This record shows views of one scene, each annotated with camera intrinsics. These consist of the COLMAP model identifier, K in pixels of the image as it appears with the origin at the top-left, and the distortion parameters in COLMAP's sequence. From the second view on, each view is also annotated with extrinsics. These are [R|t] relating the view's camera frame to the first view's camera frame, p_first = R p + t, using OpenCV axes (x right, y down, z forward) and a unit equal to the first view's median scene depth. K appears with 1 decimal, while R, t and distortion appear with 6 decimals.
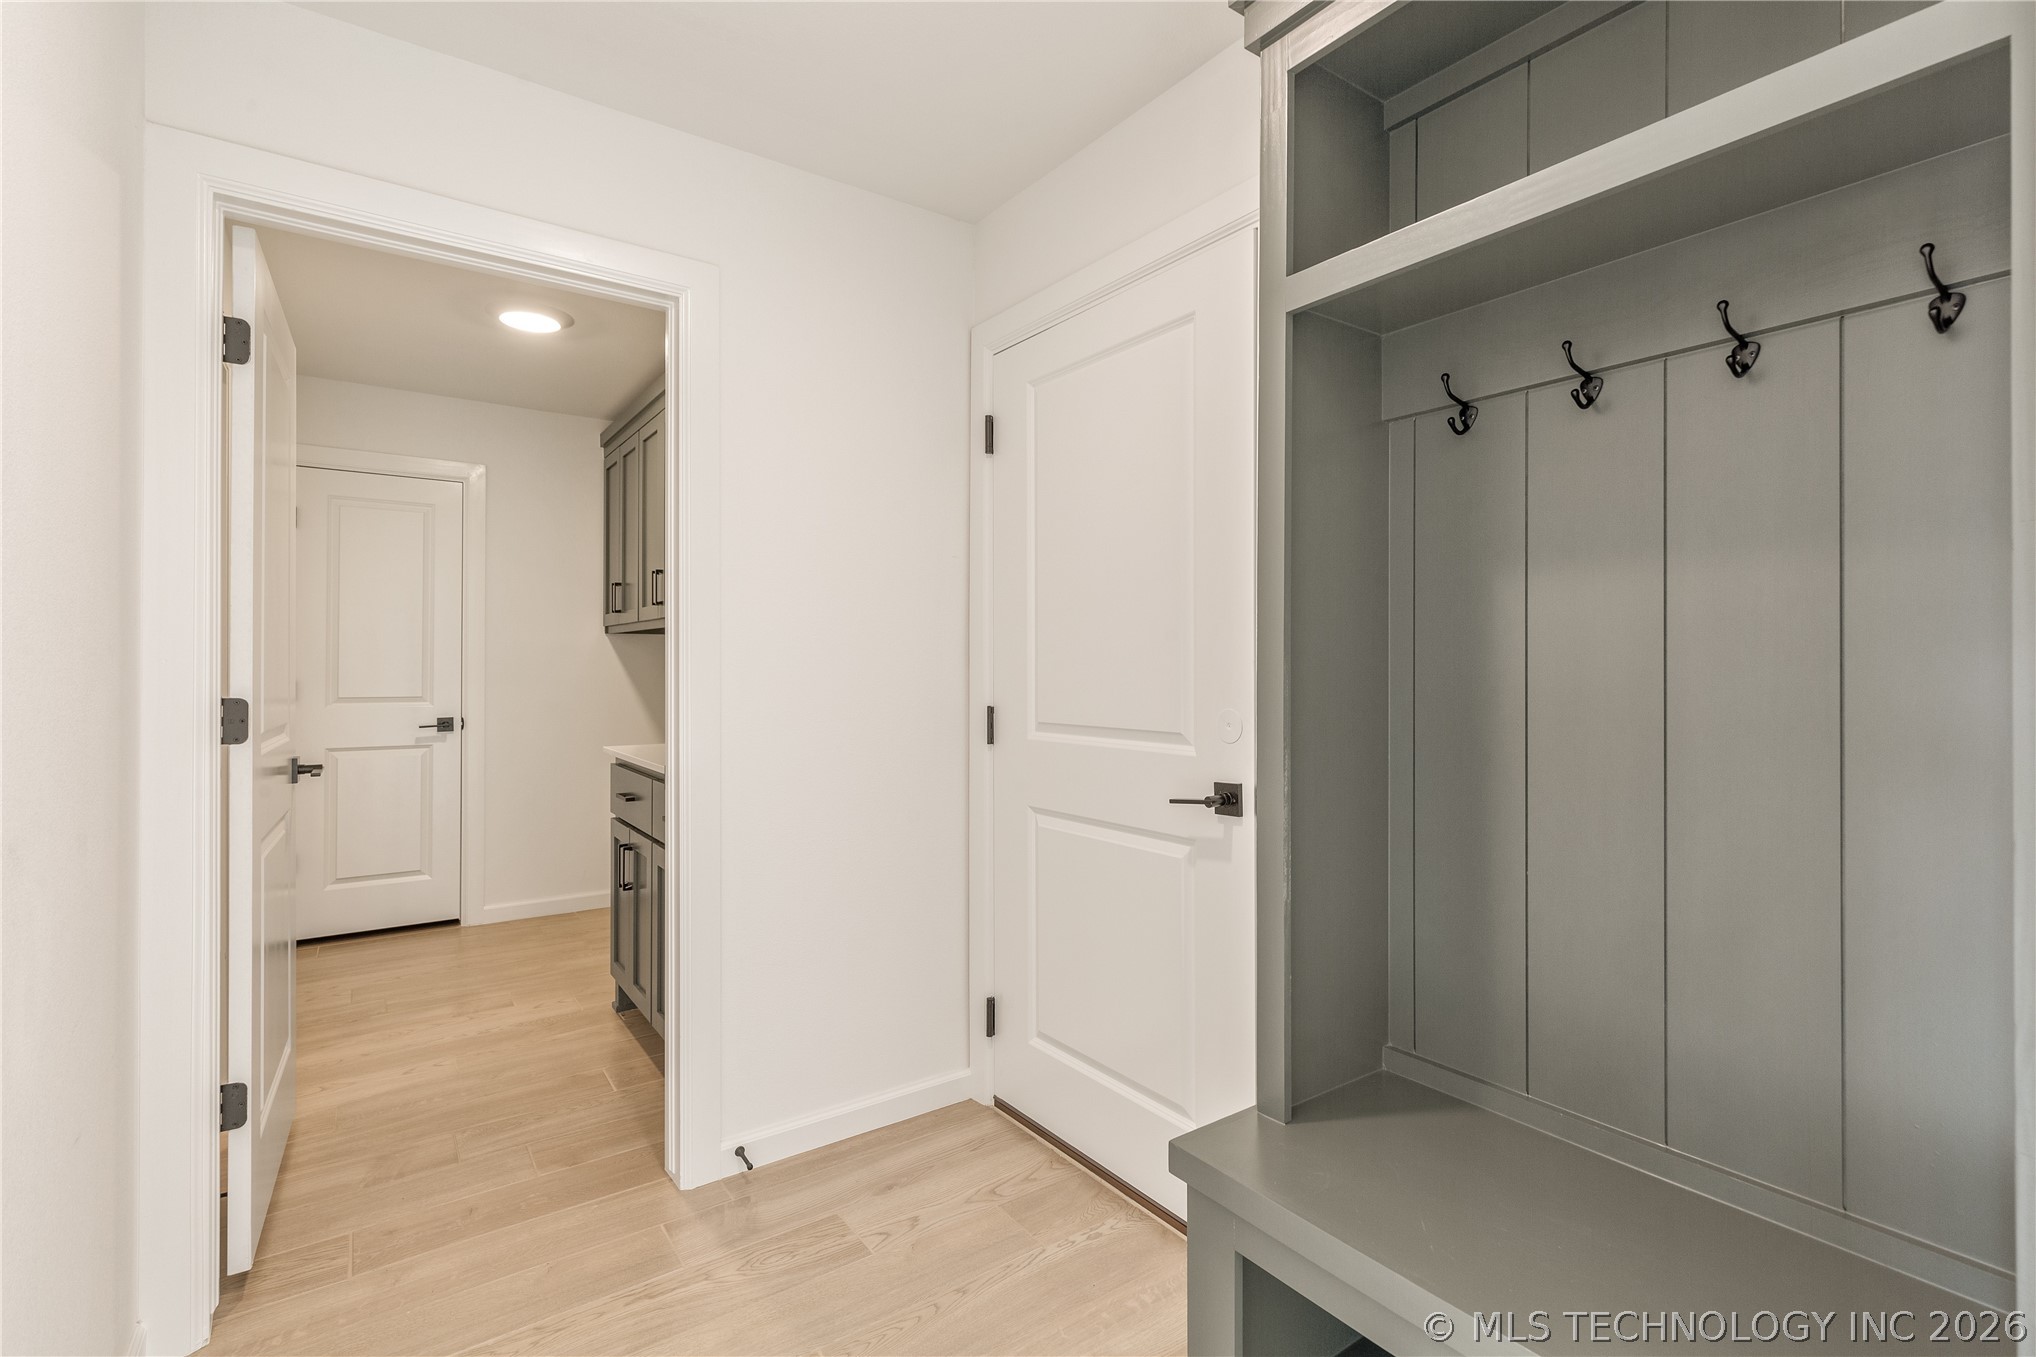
lens RADIAL K [[933.3, 0, 1013.3], [0, 933.3, 662.8], [0, 0, 1]] dist [0.006059, -0.000649]
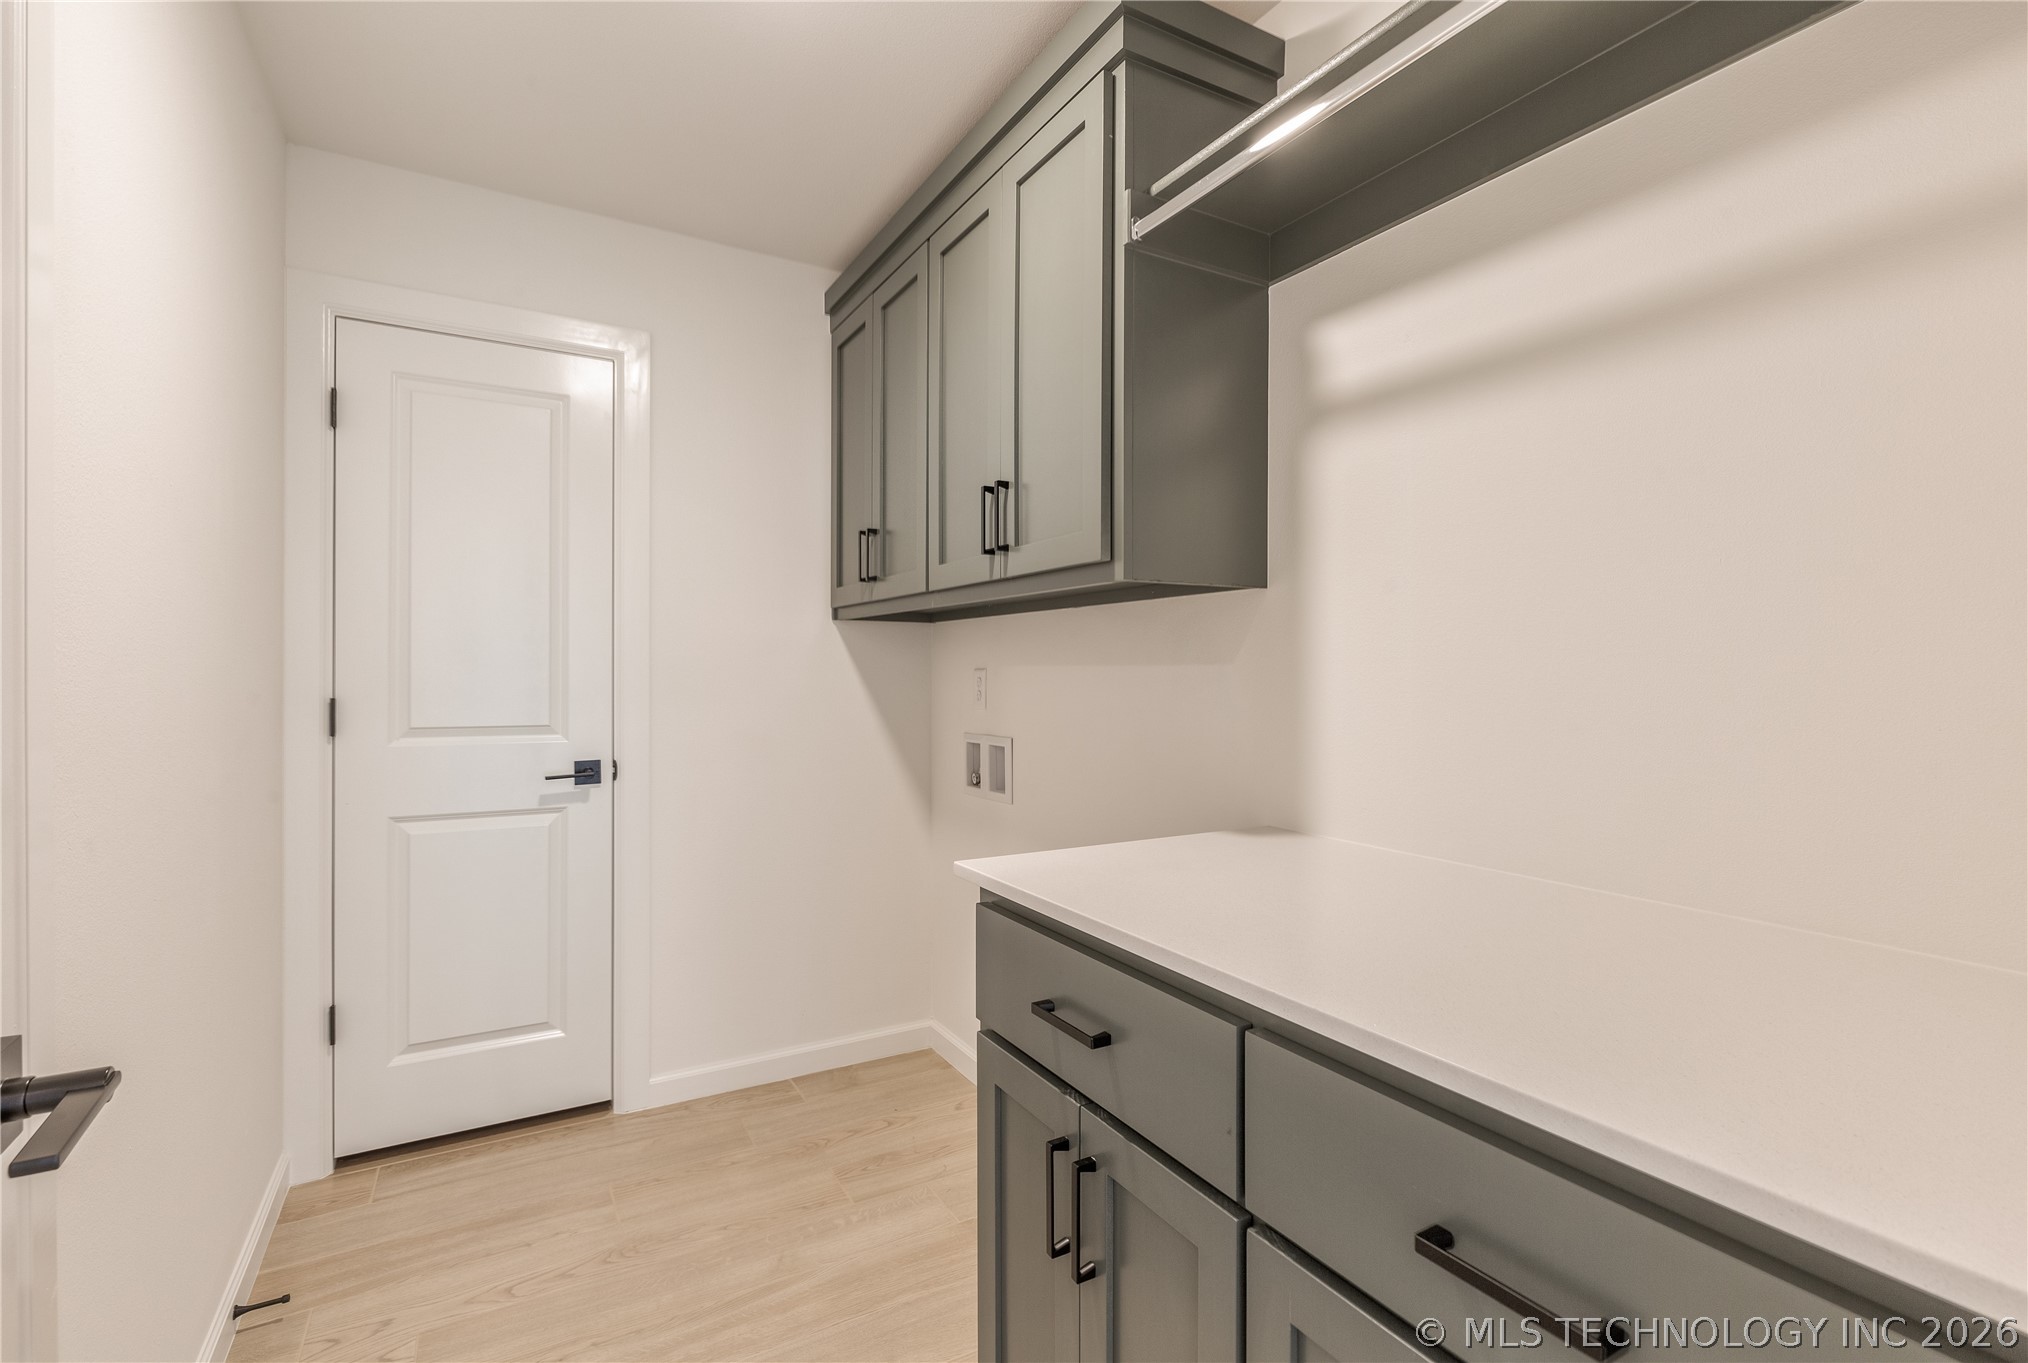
lens RADIAL K [[929.6, 0, 1023.7], [0, 929.6, 671.8], [0, 0, 1]] dist [0.006059, -0.000649]
pose [[0.996261, 0.001300, -0.086381, -0.284751], [-0.000845, 0.999986, 0.005299, -0.000222], [0.086387, -0.005207, 0.996248, 0.442917]]
